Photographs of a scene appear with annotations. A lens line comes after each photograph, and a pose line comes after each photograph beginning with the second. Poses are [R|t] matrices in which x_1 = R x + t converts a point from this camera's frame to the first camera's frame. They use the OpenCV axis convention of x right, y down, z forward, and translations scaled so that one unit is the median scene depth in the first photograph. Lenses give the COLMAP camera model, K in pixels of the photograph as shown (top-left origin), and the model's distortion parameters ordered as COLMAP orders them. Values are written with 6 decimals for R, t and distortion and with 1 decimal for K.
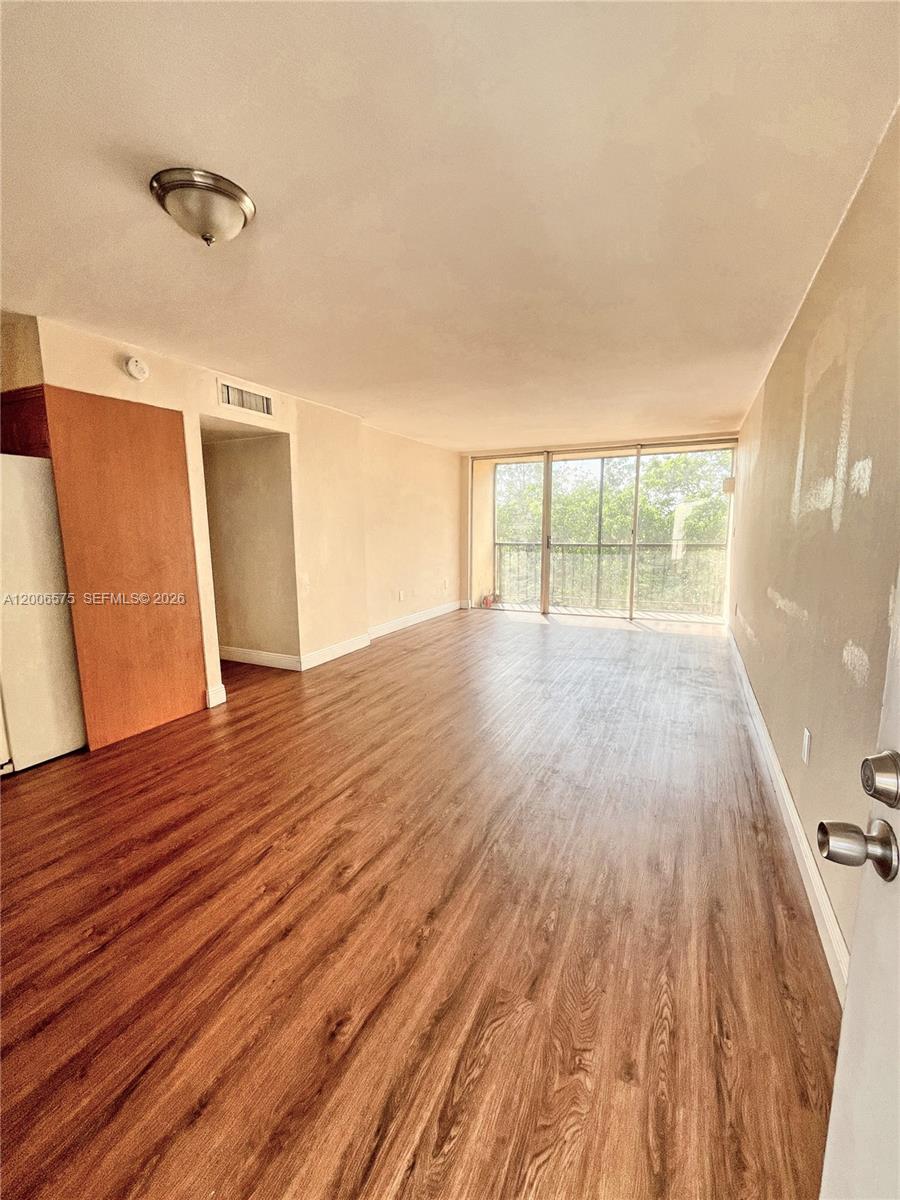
lens RADIAL K [[502.9, 0, 450.0], [0, 502.9, 600.0], [0, 0, 1]] dist [0.000744, 0.000298]
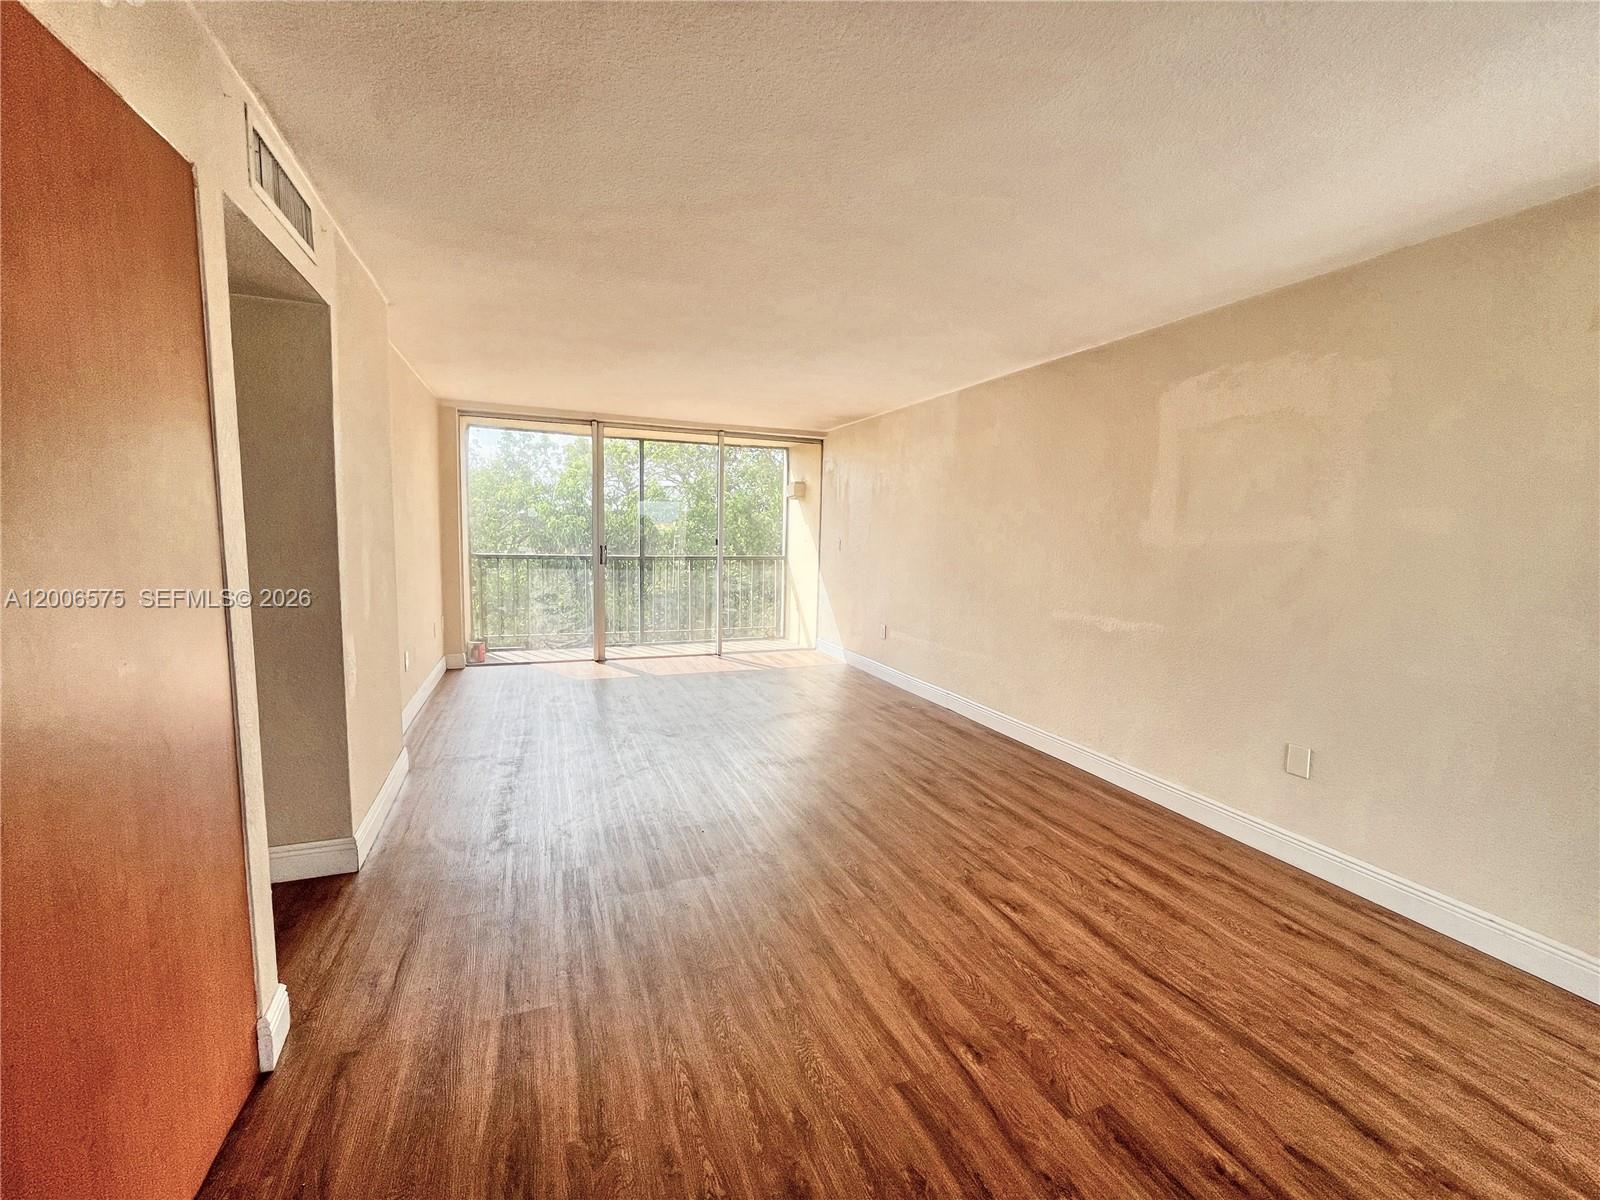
lens RADIAL K [[652.4, 0, 800.2], [0, 652.4, 598.2], [0, 0, 1]] dist [-0.004108, 0.000348]
pose [[0.677775, -0.049944, 0.733571, -0.558469], [0.074712, 0.997204, -0.001136, -0.074431], [-0.731463, 0.055577, 0.679612, 0.444060]]
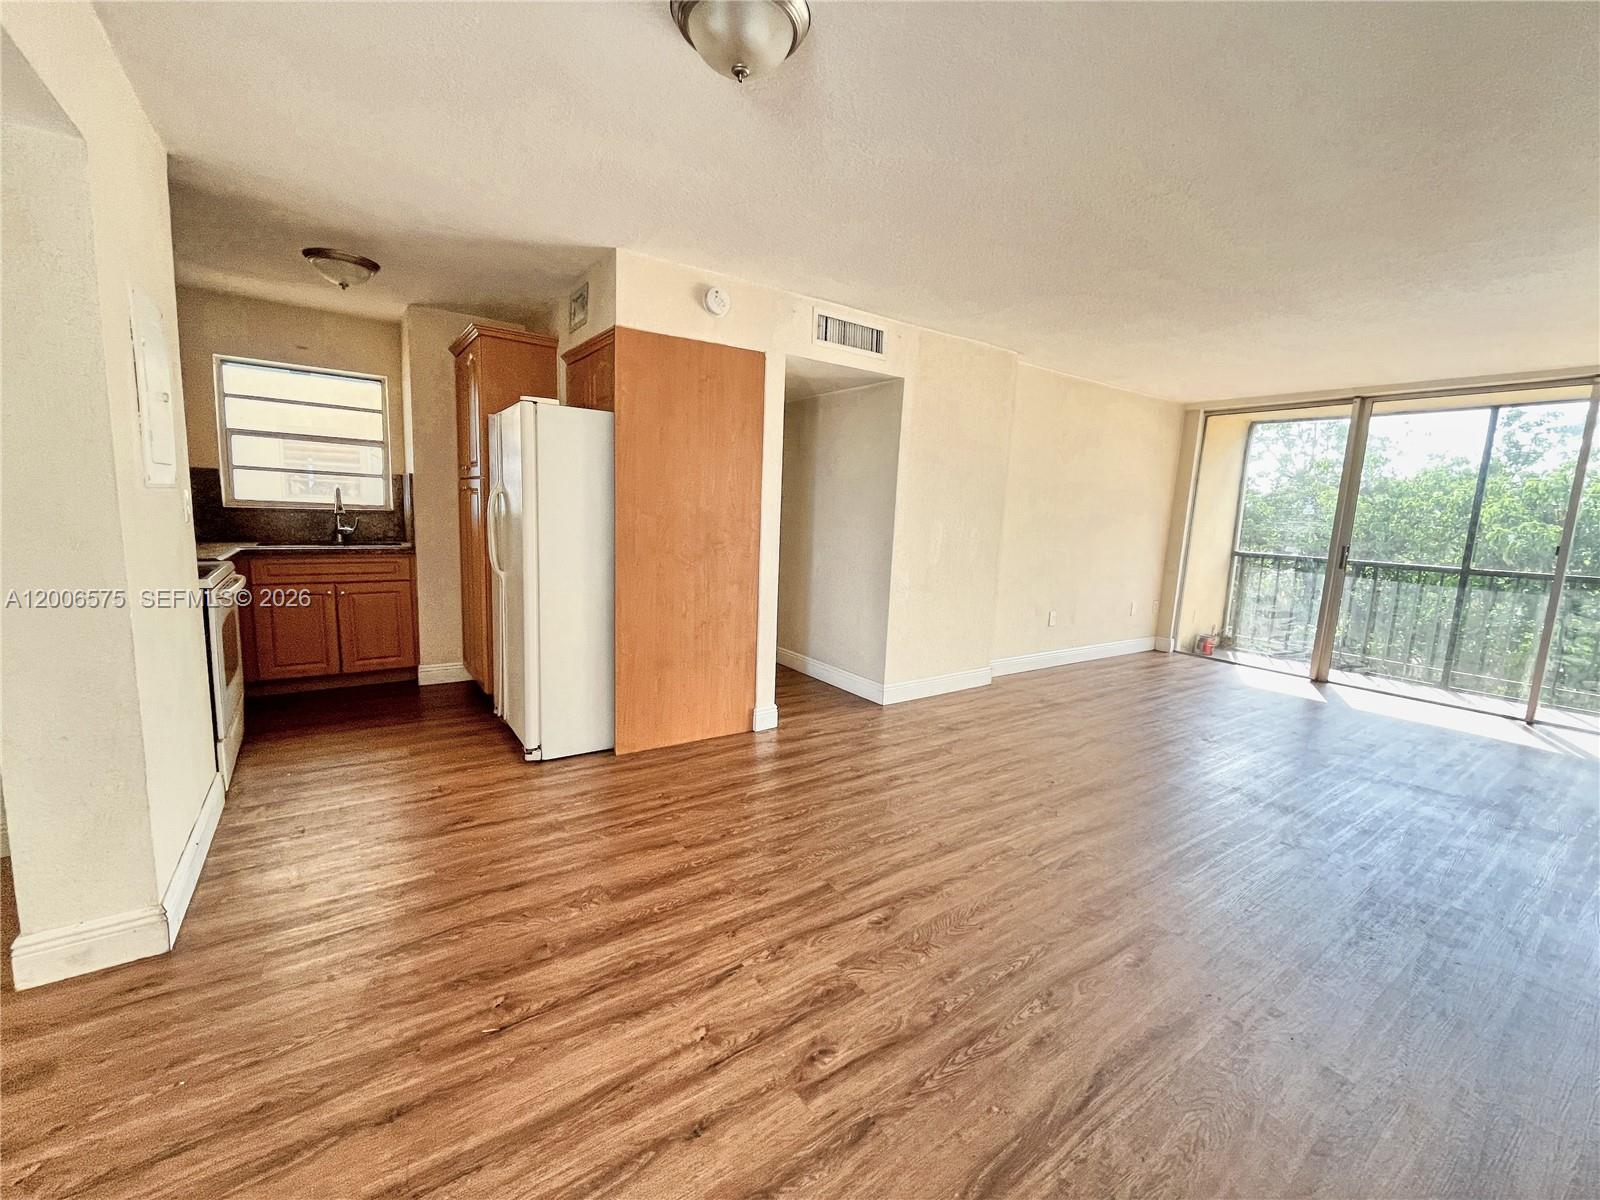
lens RADIAL K [[652.4, 0, 800.2], [0, 652.4, 598.2], [0, 0, 1]] dist [-0.004108, 0.000348]
pose [[0.868685, 0.112722, -0.482370, 0.048359], [-0.120575, 0.992594, 0.014813, -0.014296], [0.480467, 0.045294, 0.875842, 0.143804]]
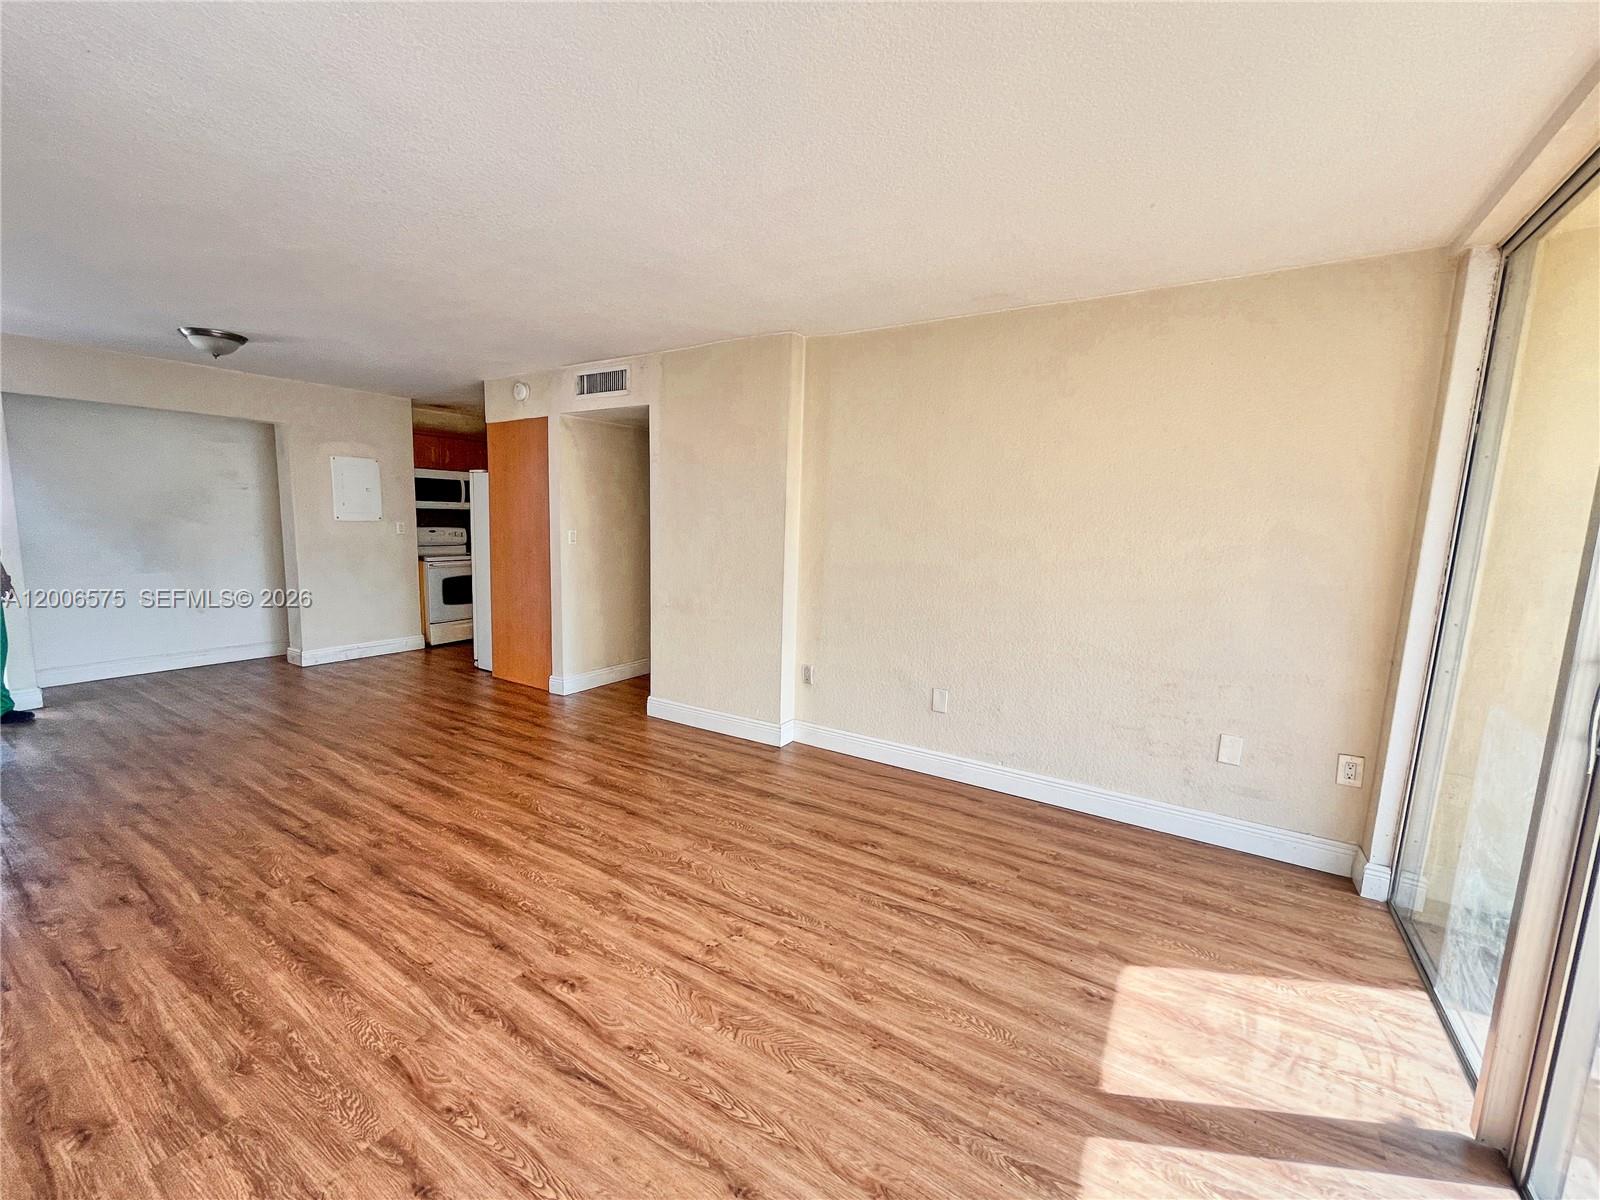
lens RADIAL K [[640.9, 0, 801.4], [0, 640.9, 610.5], [0, 0, 1]] dist [-0.009227, 0.000022]
pose [[-0.112883, 0.146063, -0.982814, 0.787783], [-0.169774, 0.971755, 0.163919, -0.273026], [0.978997, 0.185360, -0.084896, 1.652207]]
